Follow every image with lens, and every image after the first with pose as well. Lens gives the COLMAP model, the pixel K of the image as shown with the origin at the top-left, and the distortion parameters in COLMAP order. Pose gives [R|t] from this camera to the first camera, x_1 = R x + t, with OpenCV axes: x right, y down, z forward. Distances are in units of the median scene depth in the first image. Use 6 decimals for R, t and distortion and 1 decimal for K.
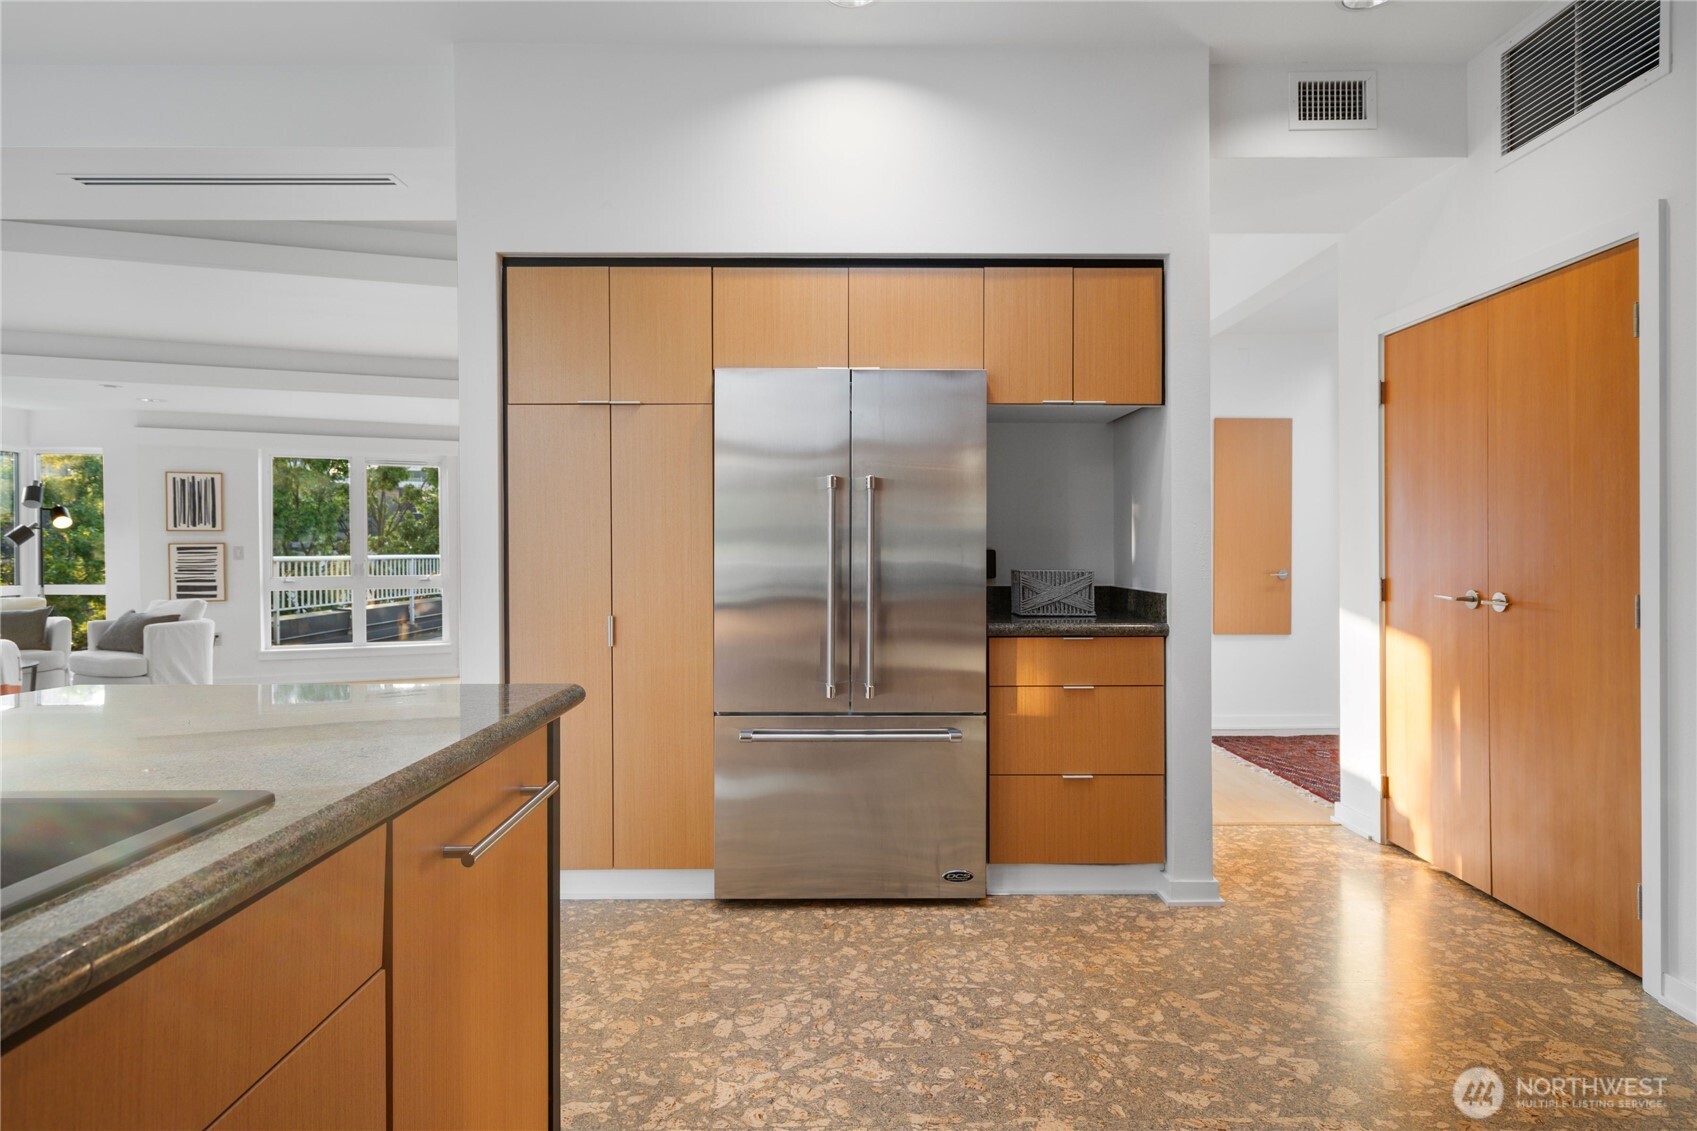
lens RADIAL K [[934.1, 0, 849.3], [0, 934.1, 557.5], [0, 0, 1]] dist [0.005763, 0.000951]
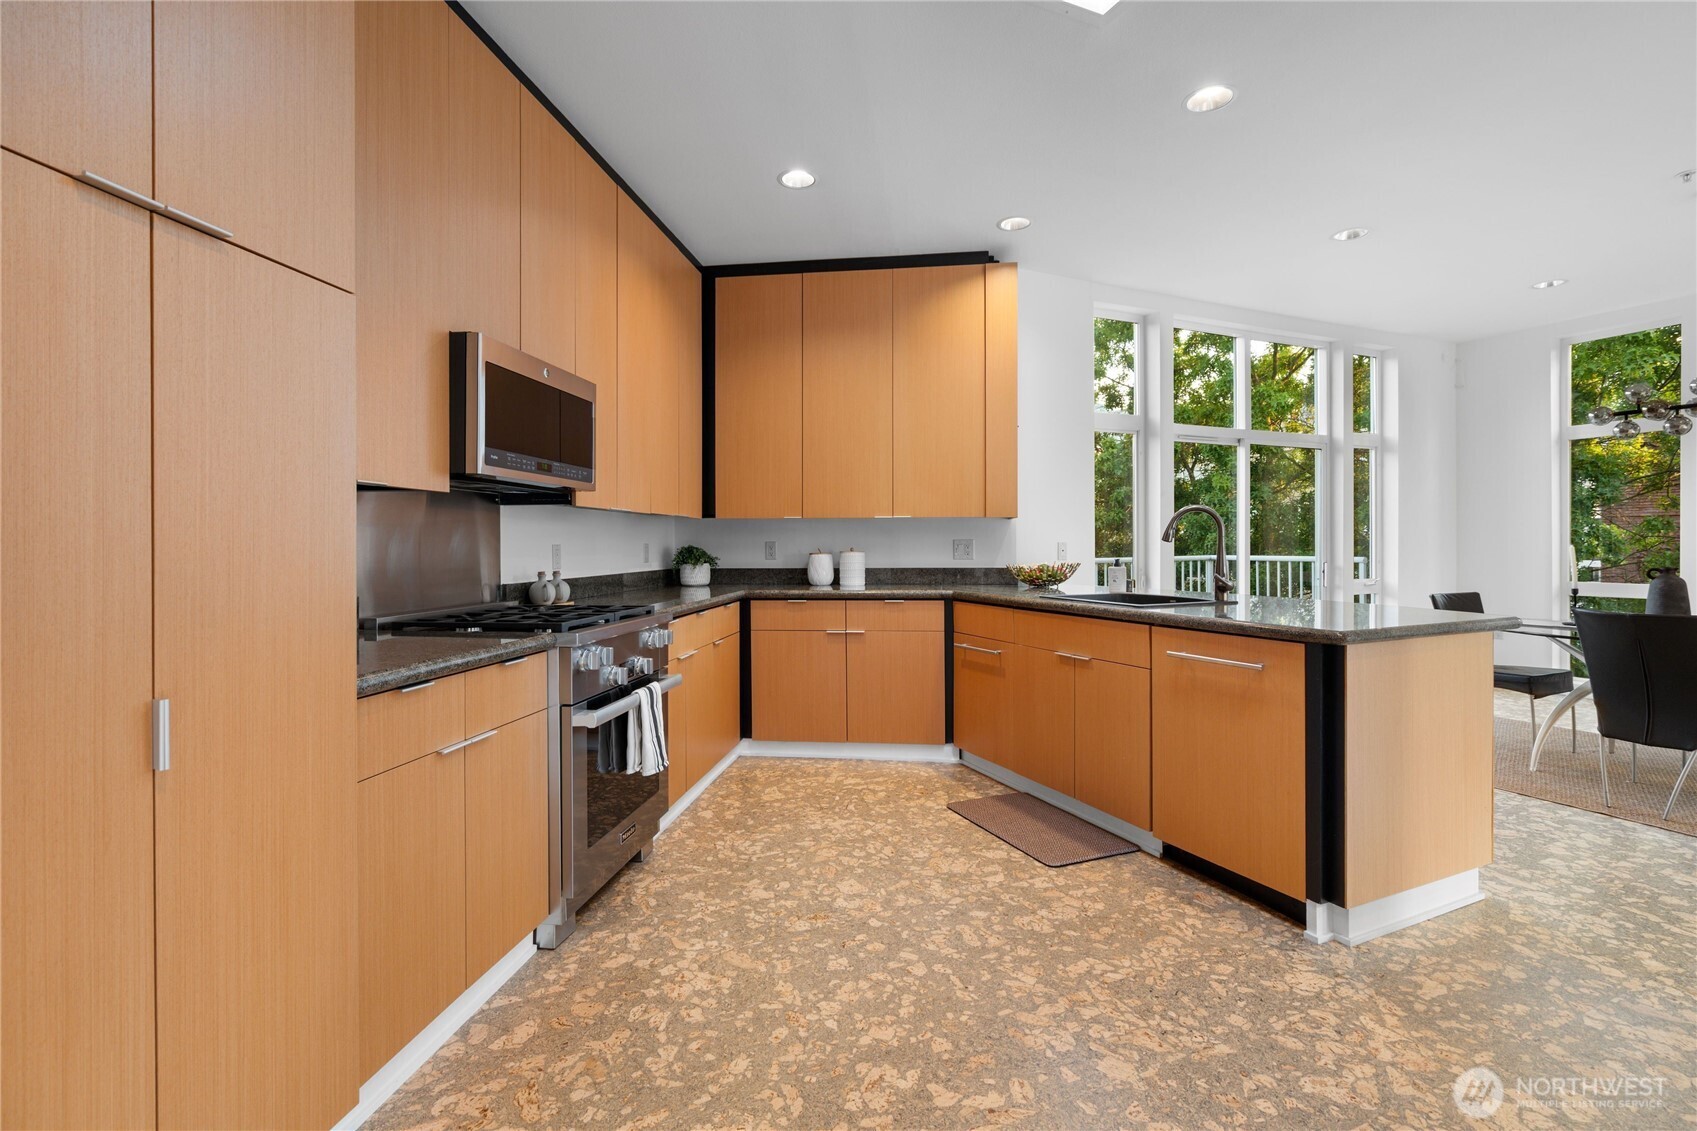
lens RADIAL K [[771.0, 0, 850.2], [0, 771.0, 545.5], [0, 0, 1]] dist [-0.001211, 0.000366]
pose [[-0.914276, 0.005491, -0.405054, 0.521462], [-0.000575, 0.999890, 0.014852, -0.012159], [0.405091, 0.013812, -0.914172, 1.009255]]
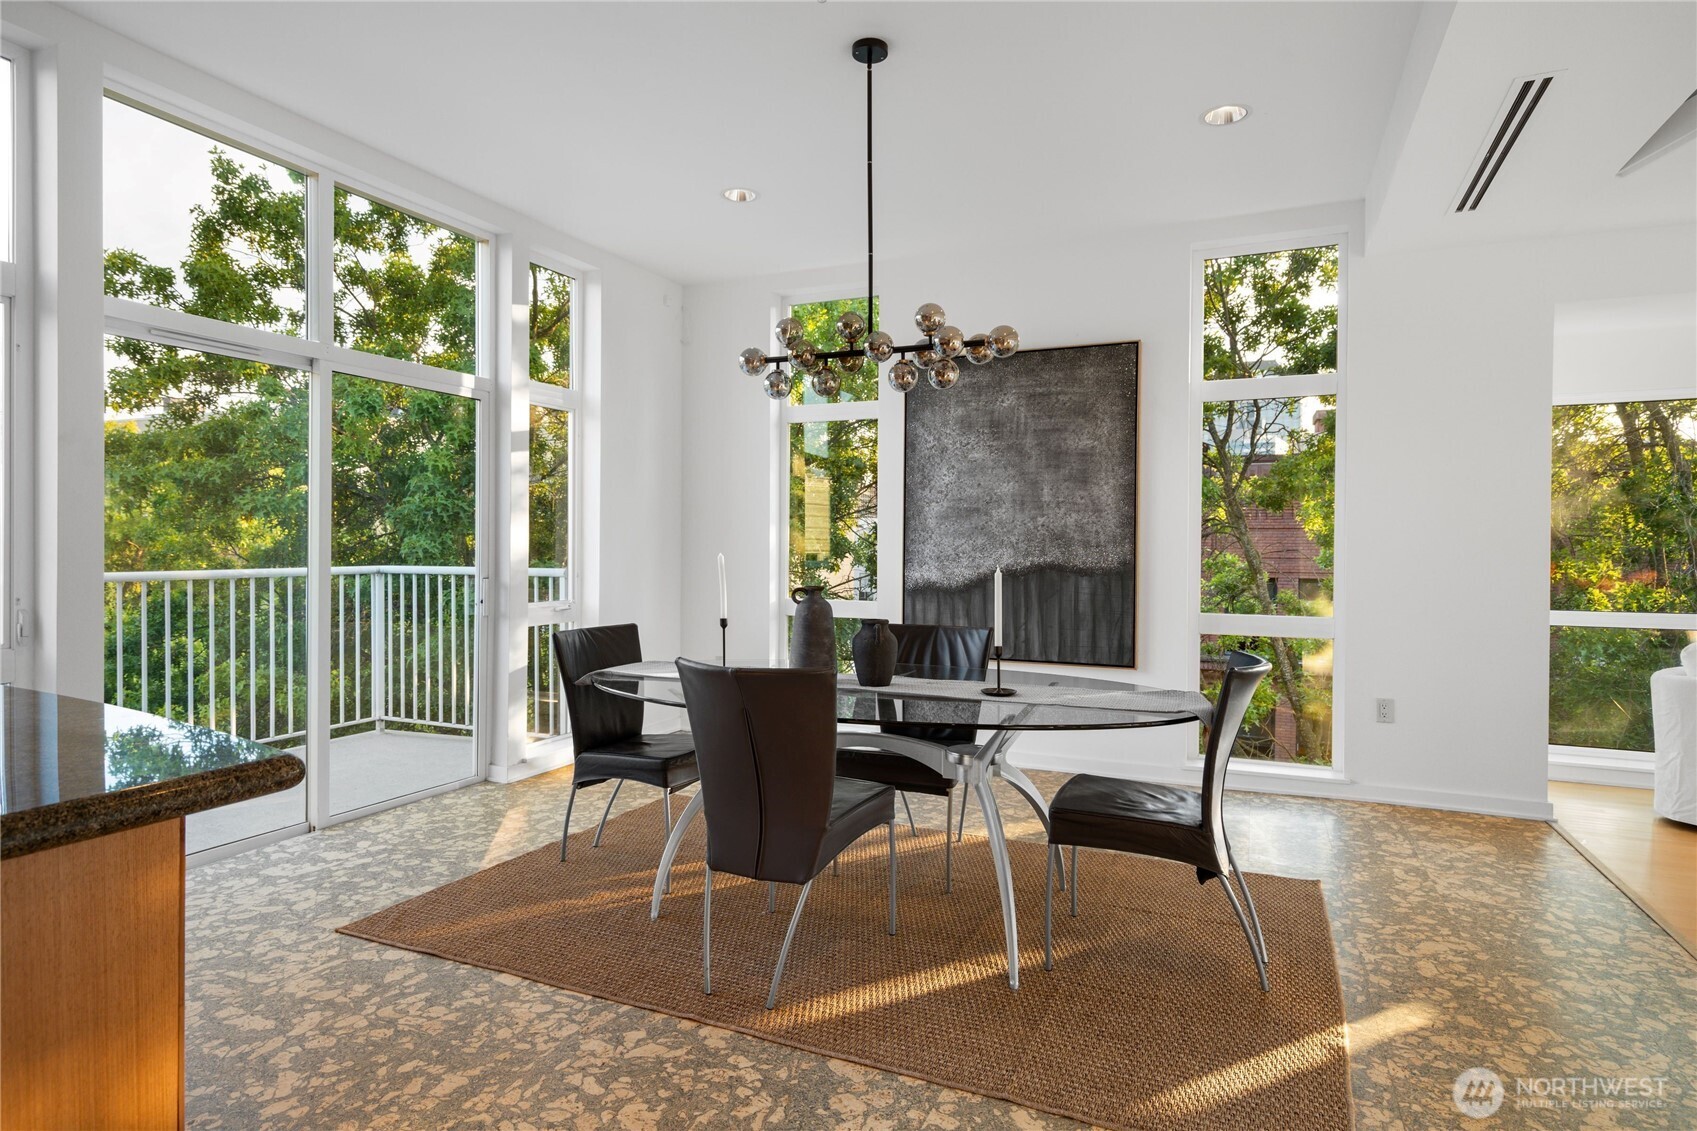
lens RADIAL K [[934.1, 0, 849.3], [0, 934.1, 557.5], [0, 0, 1]] dist [0.005763, 0.000951]
pose [[-0.421969, 0.006795, -0.906585, -0.208837], [-0.016474, 0.999749, 0.015161, -0.007524], [0.906461, 0.021332, -0.421751, 0.890302]]
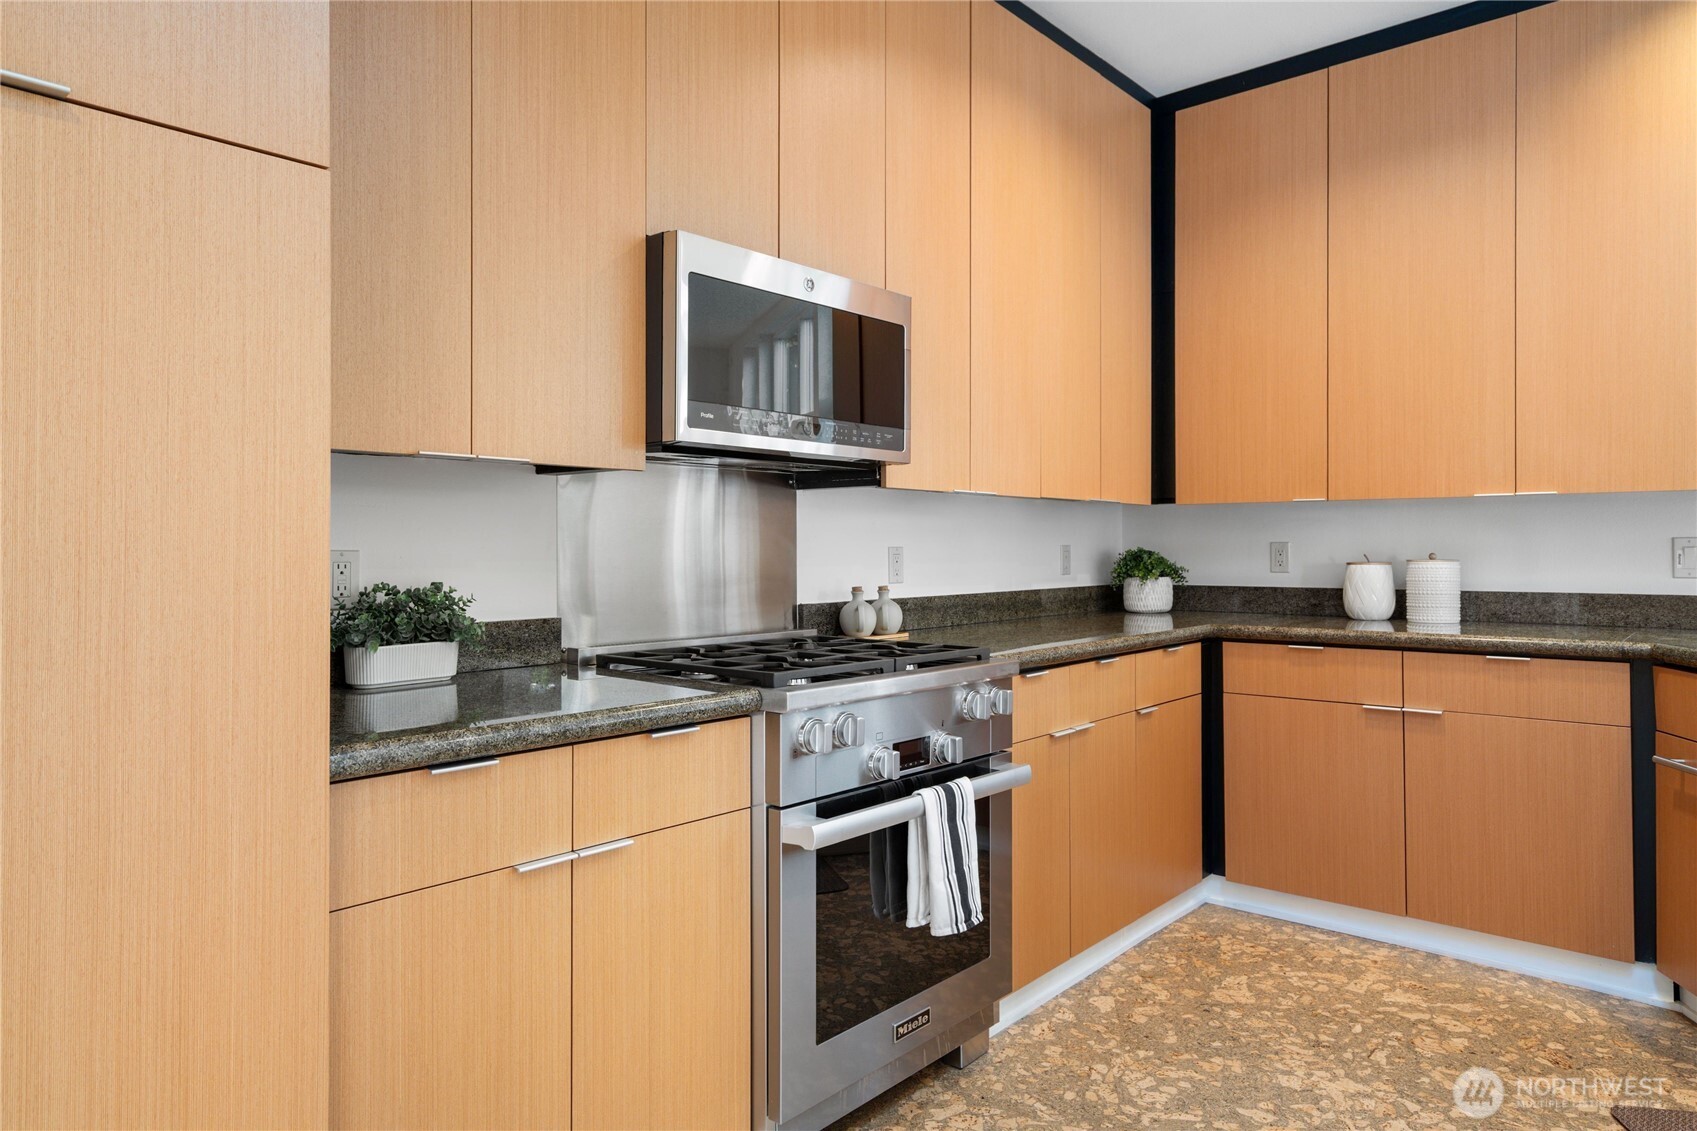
lens RADIAL K [[1051.7, 0, 849.0], [0, 1051.7, 539.9], [0, 0, 1]] dist [0.007039, 0.000863]
pose [[-0.985545, 0.004770, 0.169348, 0.332421], [0.005989, 0.999960, 0.006685, -0.010419], [-0.169310, 0.007603, -0.985534, 0.841956]]
